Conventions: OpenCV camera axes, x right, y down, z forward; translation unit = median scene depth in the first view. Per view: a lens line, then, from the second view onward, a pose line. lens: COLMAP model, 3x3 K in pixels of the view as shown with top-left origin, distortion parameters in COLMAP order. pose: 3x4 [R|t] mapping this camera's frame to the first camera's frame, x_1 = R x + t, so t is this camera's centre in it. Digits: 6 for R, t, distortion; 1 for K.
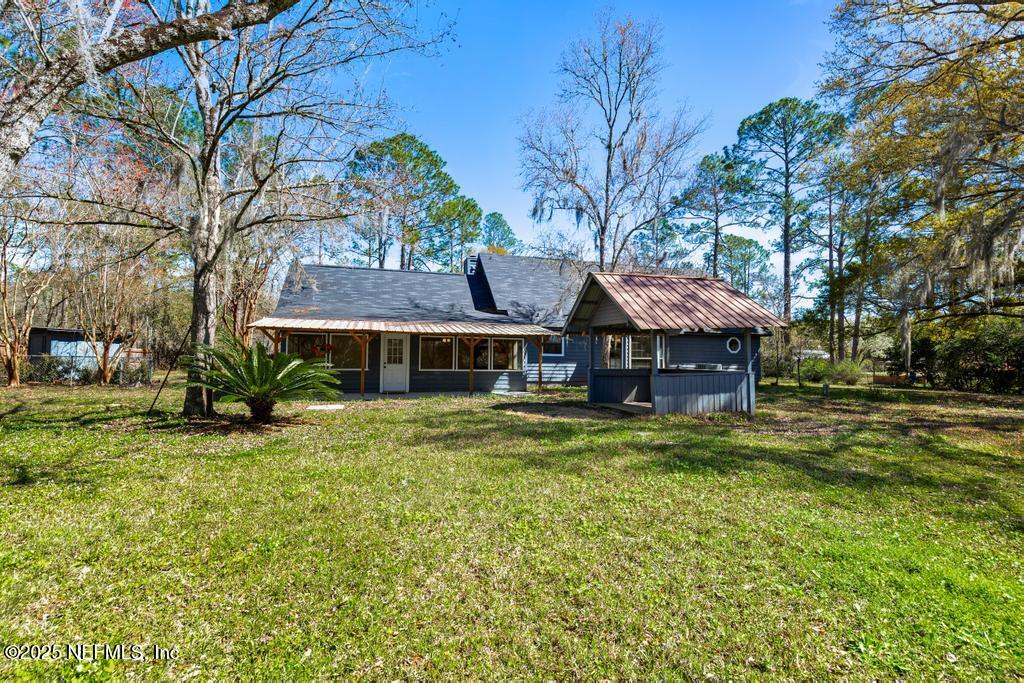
lens RADIAL K [[459.3, 0, 512.0], [0, 459.3, 341.5], [0, 0, 1]] dist [0.001062, -0.000185]
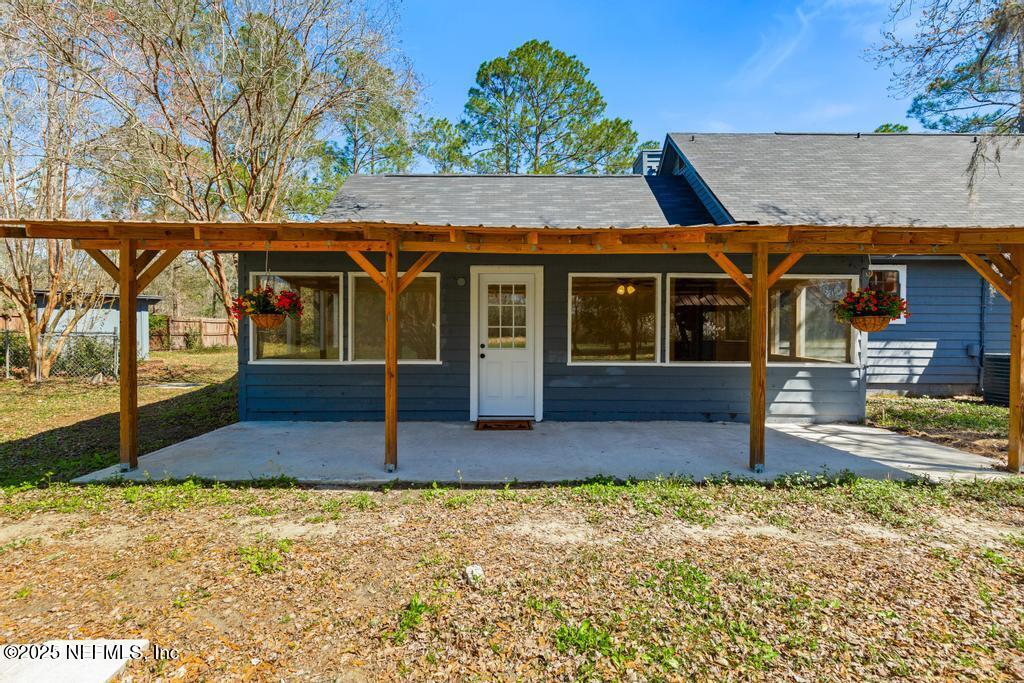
lens RADIAL K [[455.2, 0, 530.8], [0, 455.2, 336.6], [0, 0, 1]] dist [0.001522, 0.000049]
pose [[0.968430, -0.001975, -0.249278, -0.123509], [0.015851, 0.998433, 0.053669, 0.017006], [0.248782, -0.055926, 0.966944, 0.561306]]
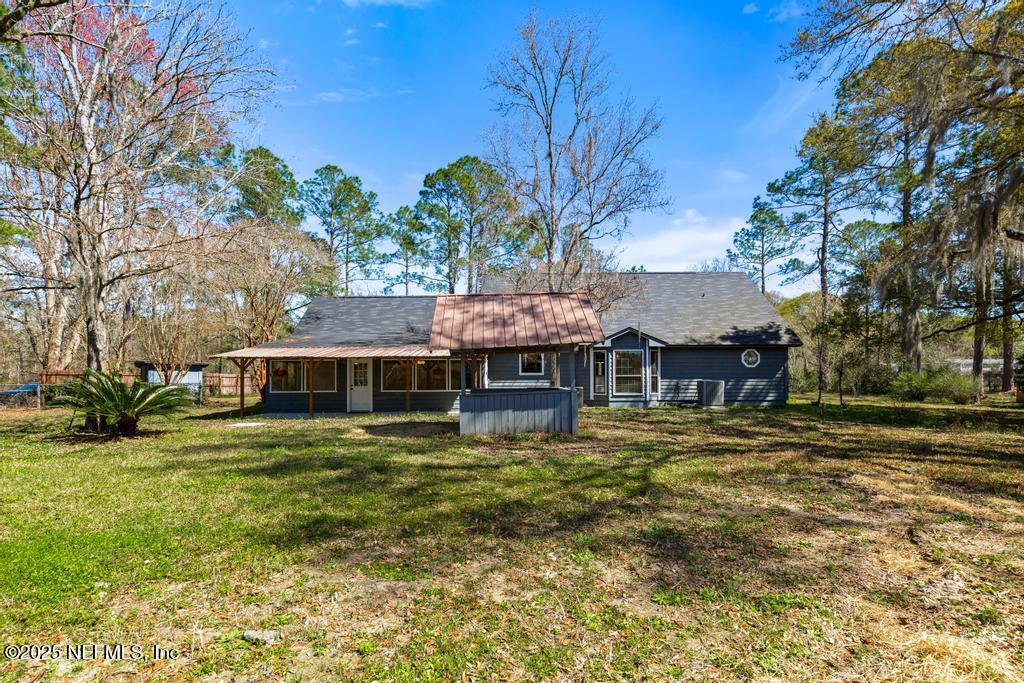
lens RADIAL K [[478.6, 0, 513.3], [0, 478.6, 374.7], [0, 0, 1]] dist [-0.002584, -0.000302]
pose [[0.960052, -0.020792, -0.279047, 0.365228], [0.029698, 0.999174, 0.027725, 0.001460], [0.278240, -0.034905, 0.959877, 0.010049]]
